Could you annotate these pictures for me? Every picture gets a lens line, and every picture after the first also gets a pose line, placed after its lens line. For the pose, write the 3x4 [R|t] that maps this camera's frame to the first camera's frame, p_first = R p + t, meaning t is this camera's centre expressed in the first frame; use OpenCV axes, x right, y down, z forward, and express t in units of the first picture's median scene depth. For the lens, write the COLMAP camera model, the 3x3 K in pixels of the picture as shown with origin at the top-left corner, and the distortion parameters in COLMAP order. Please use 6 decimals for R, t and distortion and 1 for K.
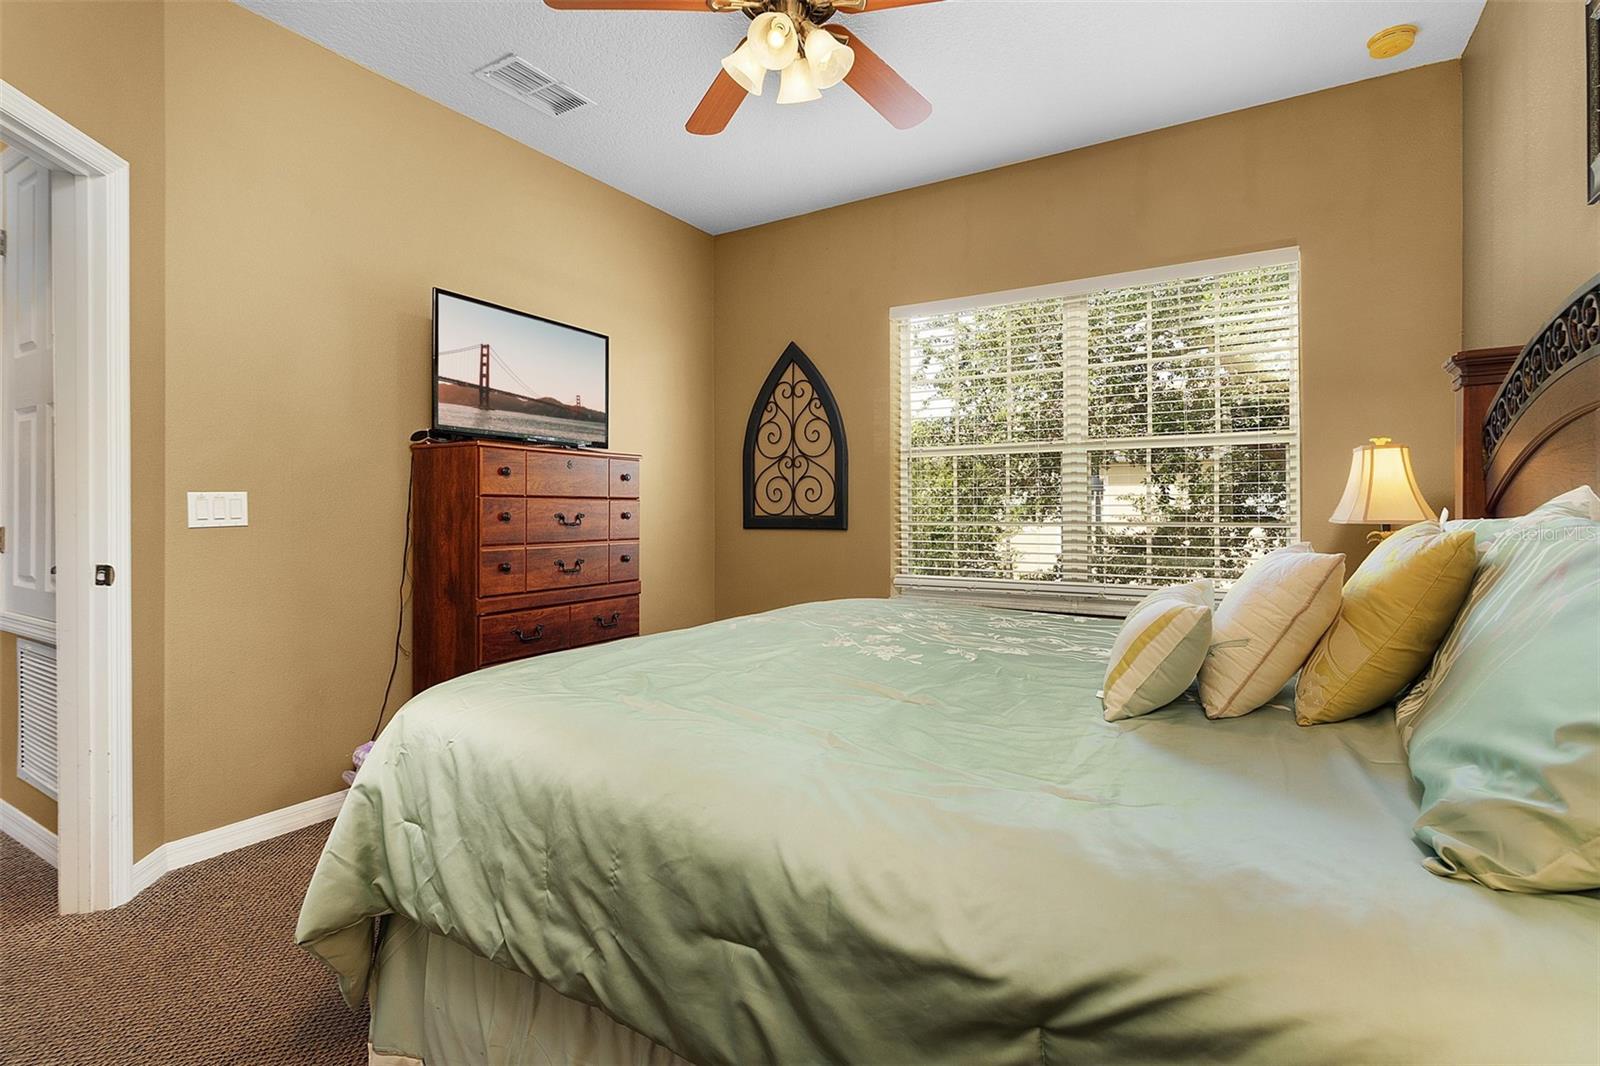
lens RADIAL K [[759.7, 0, 798.7], [0, 759.7, 519.9], [0, 0, 1]] dist [-0.000242, 0.001082]
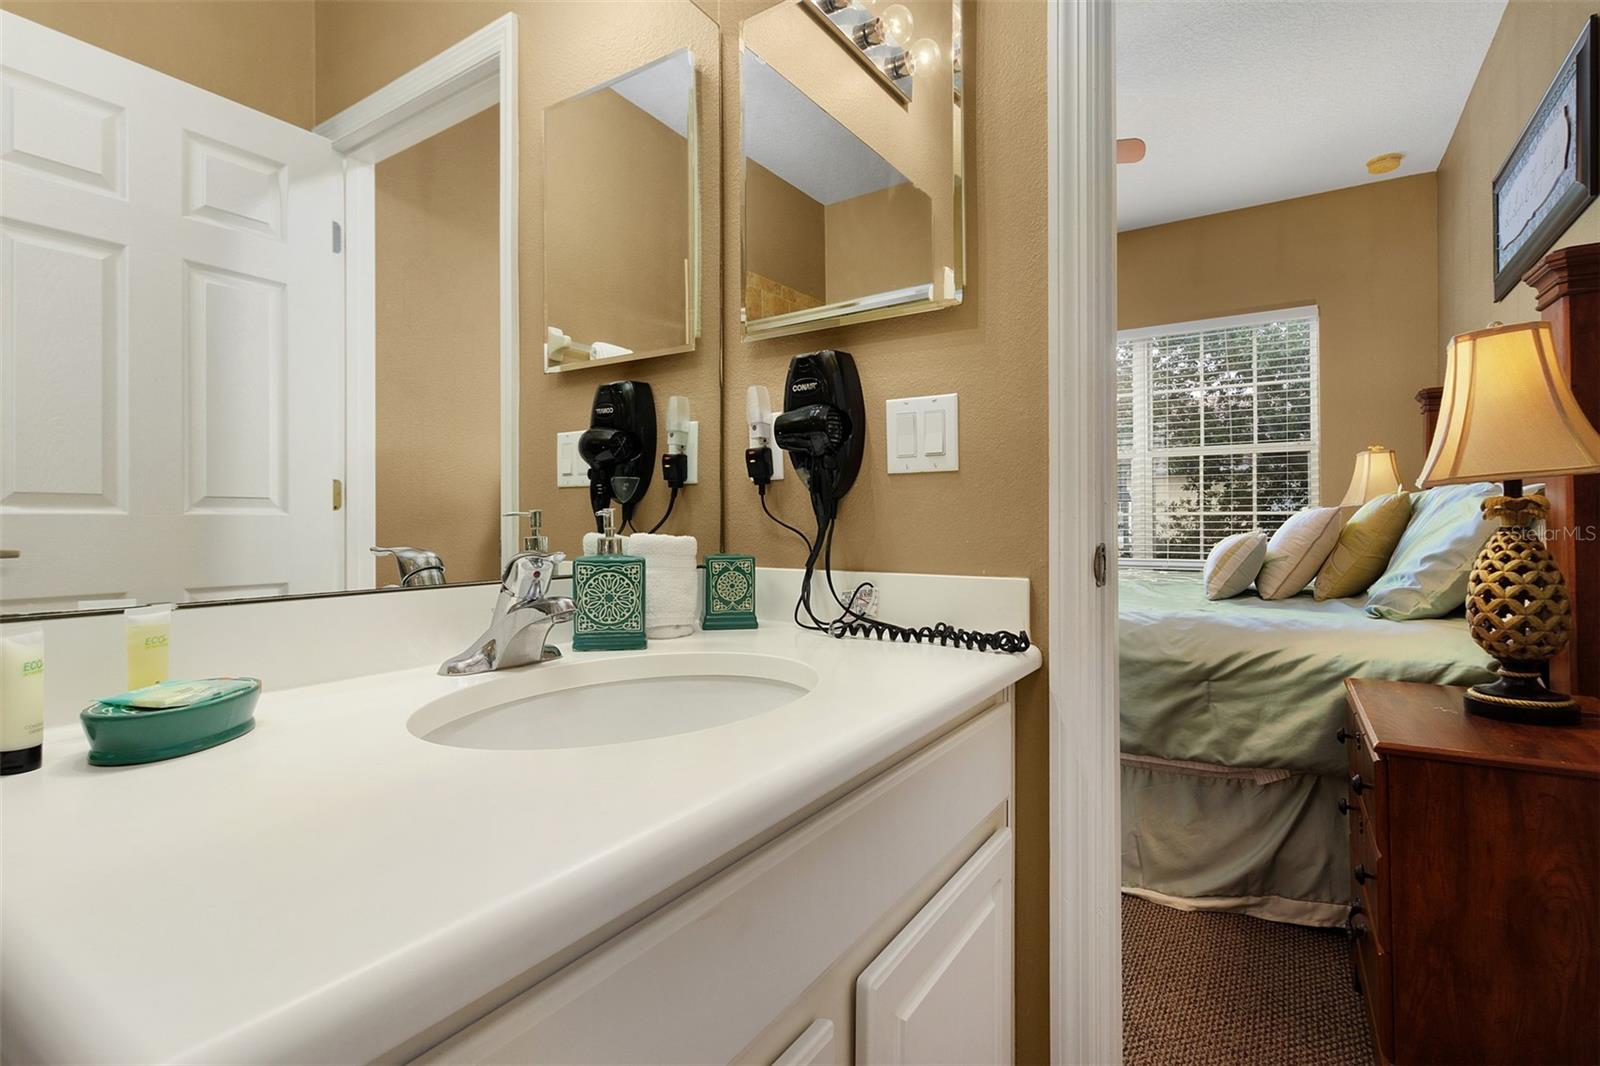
lens RADIAL K [[759.7, 0, 799.5], [0, 759.7, 524.6], [0, 0, 1]] dist [-0.000242, 0.001082]
pose [[0.999814, 0.004846, -0.018679, -0.481484], [-0.005015, 0.999947, -0.009044, 0.096666], [0.018634, 0.009136, 0.999785, -0.745872]]
